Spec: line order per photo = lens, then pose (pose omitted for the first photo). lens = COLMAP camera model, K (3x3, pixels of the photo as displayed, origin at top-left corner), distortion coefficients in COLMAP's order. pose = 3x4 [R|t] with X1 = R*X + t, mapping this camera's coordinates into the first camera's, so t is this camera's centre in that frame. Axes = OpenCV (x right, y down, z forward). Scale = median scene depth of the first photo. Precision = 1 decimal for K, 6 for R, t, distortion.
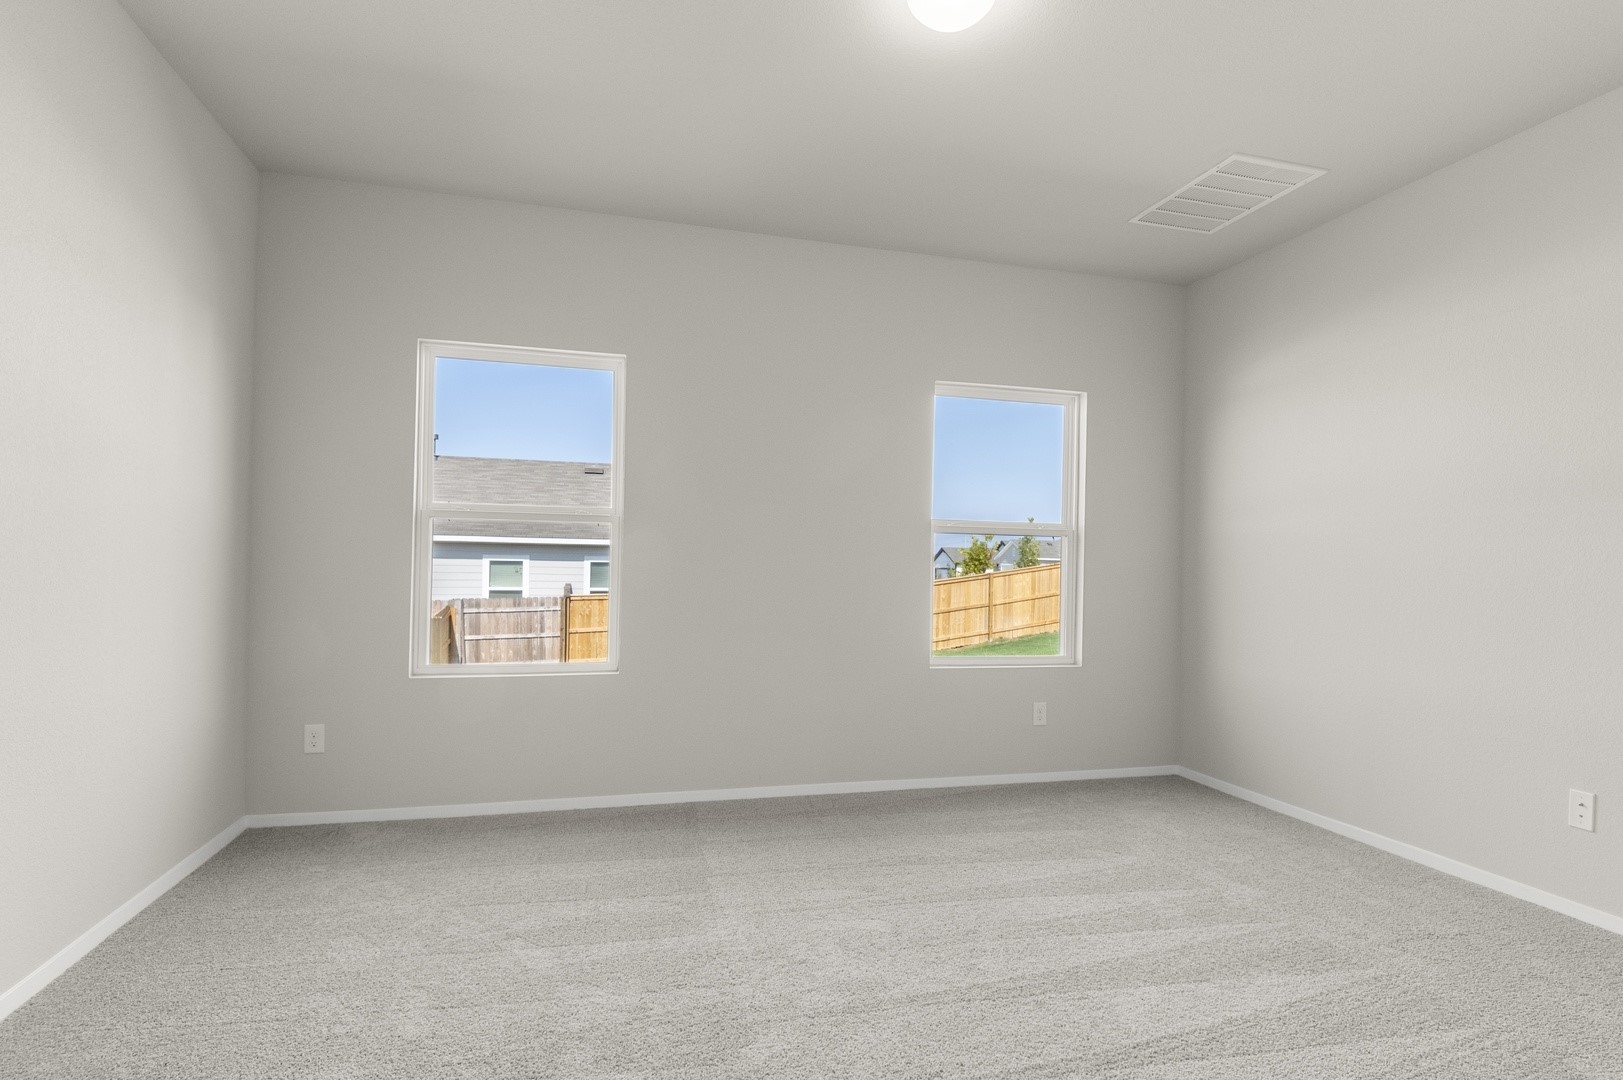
lens RADIAL K [[862.7, 0, 836.4], [0, 862.7, 550.1], [0, 0, 1]] dist [0.040076, -0.049341]
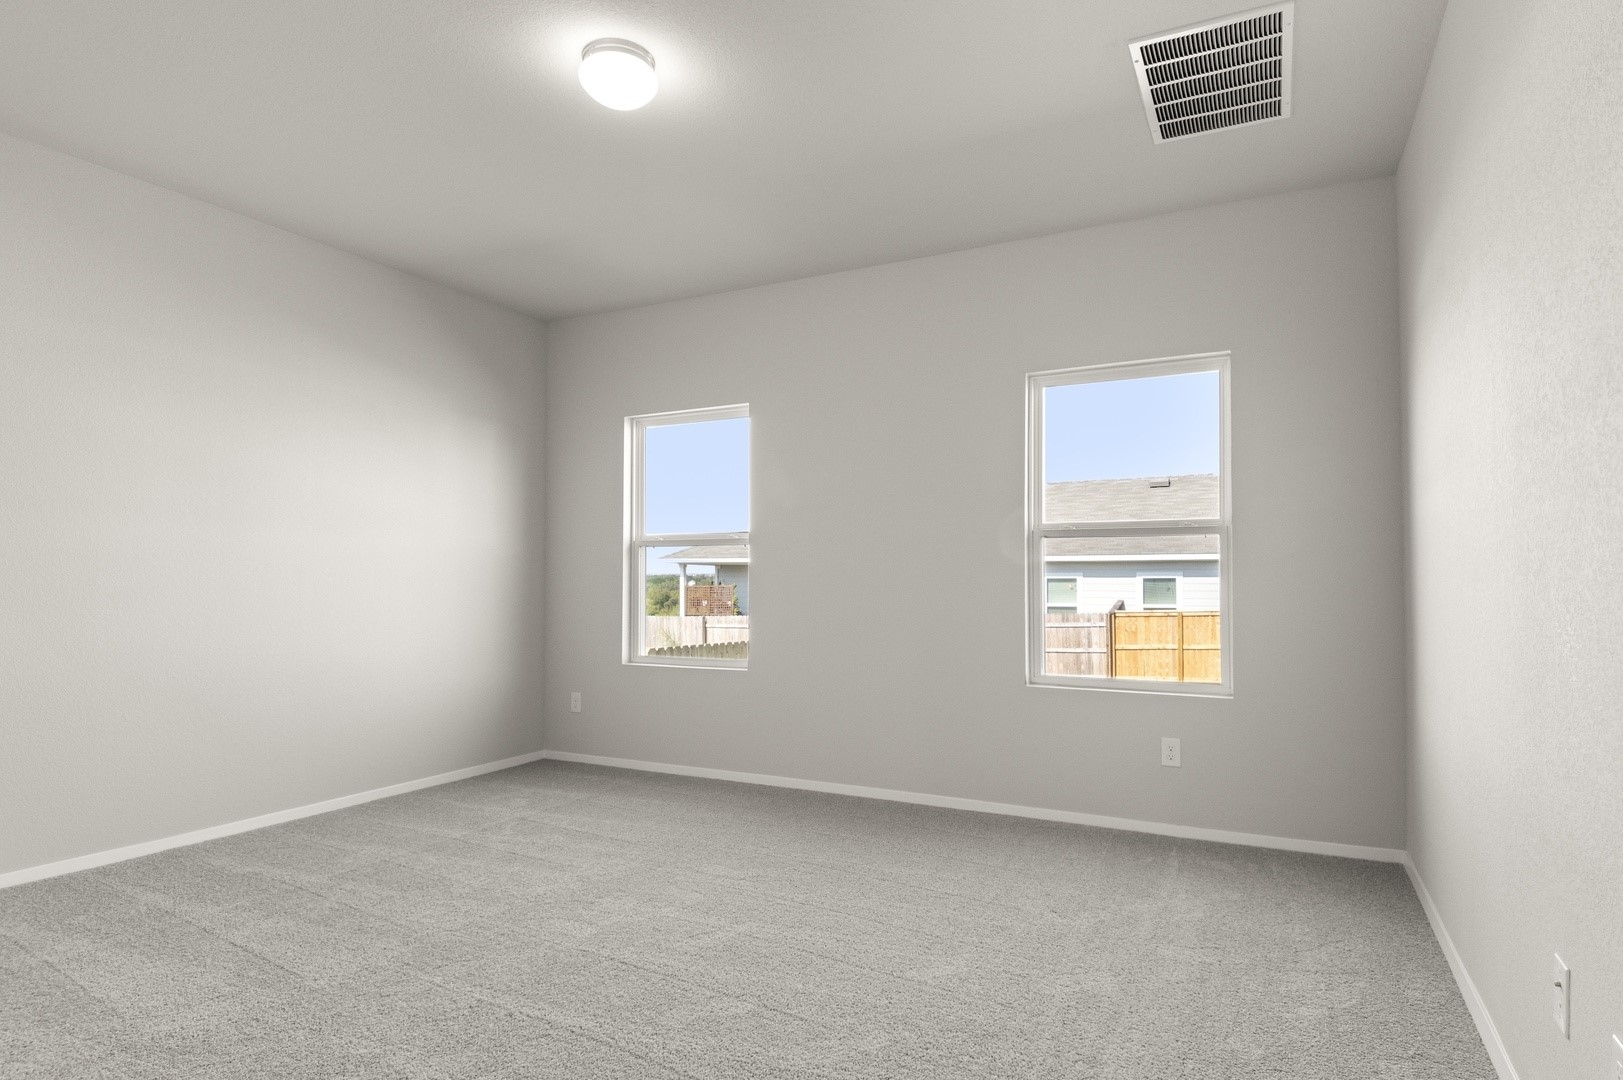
lens RADIAL K [[862.7, 0, 836.4], [0, 862.7, 550.1], [0, 0, 1]] dist [0.040076, -0.049341]
pose [[0.740887, -0.039704, -0.670455, 0.128661], [0.025854, 0.999197, -0.030601, 0.003359], [0.671131, 0.005338, 0.741319, 0.040223]]
